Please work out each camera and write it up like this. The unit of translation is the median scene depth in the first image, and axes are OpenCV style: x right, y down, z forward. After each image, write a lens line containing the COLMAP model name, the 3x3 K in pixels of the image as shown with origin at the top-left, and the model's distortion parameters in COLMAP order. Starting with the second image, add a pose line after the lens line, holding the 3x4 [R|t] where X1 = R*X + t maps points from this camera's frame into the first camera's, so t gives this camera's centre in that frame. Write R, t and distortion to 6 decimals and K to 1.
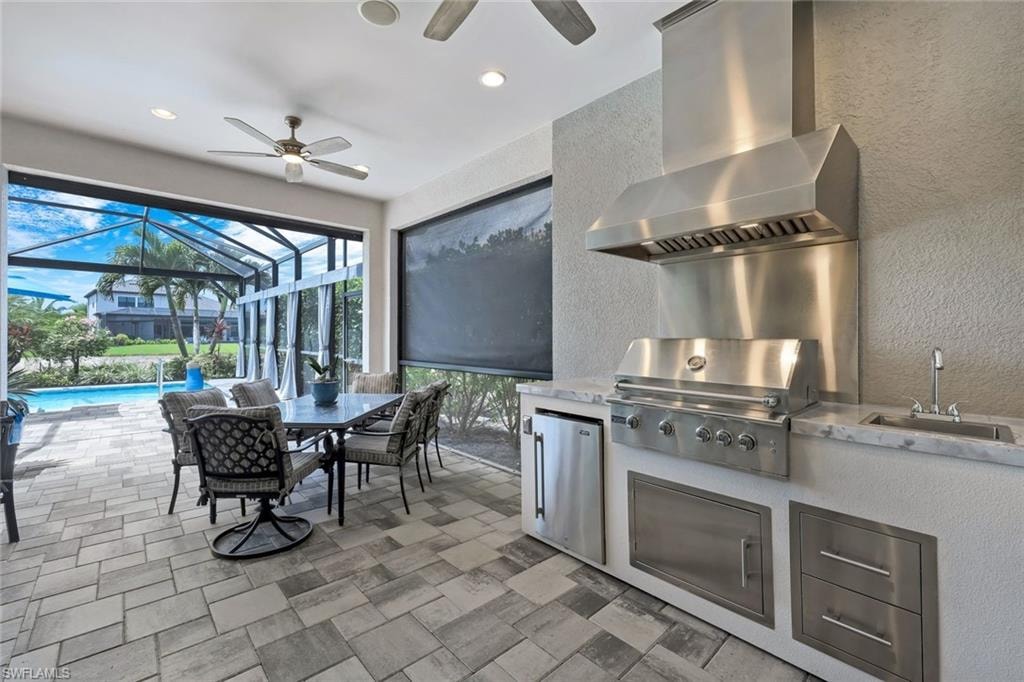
lens RADIAL K [[418.6, 0, 533.0], [0, 418.6, 332.1], [0, 0, 1]] dist [0.000010, -0.000042]
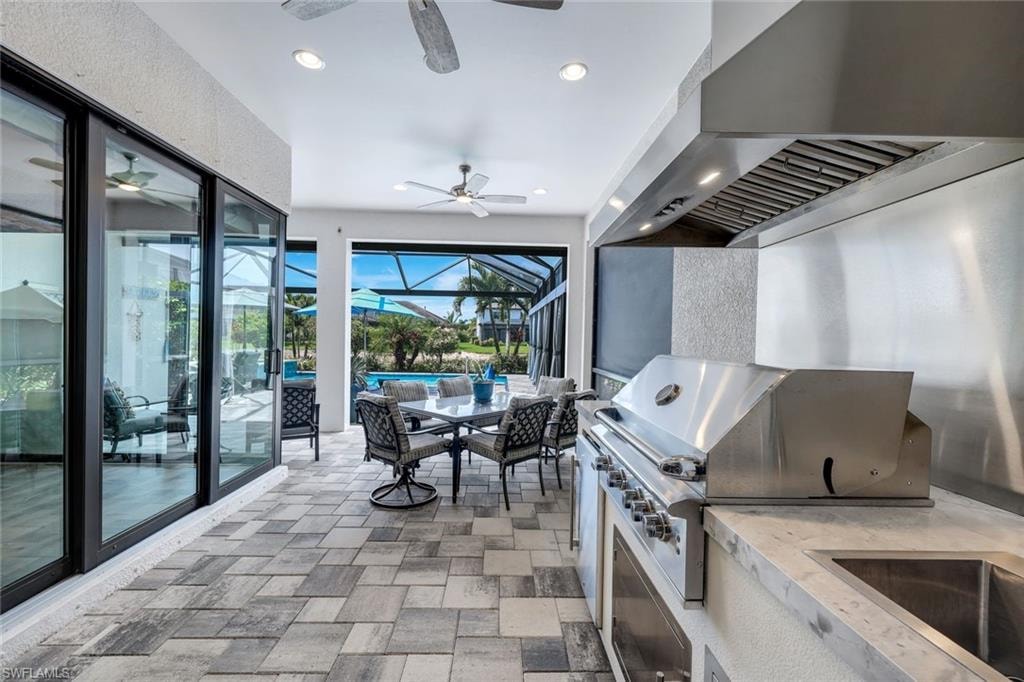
lens RADIAL K [[418.6, 0, 520.1], [0, 418.6, 342.8], [0, 0, 1]] dist [0.000010, -0.000042]
pose [[0.757453, 0.015016, -0.652717, 0.470890], [-0.007567, 0.999870, 0.014221, -0.014461], [0.652846, -0.005832, 0.757468, 0.226227]]
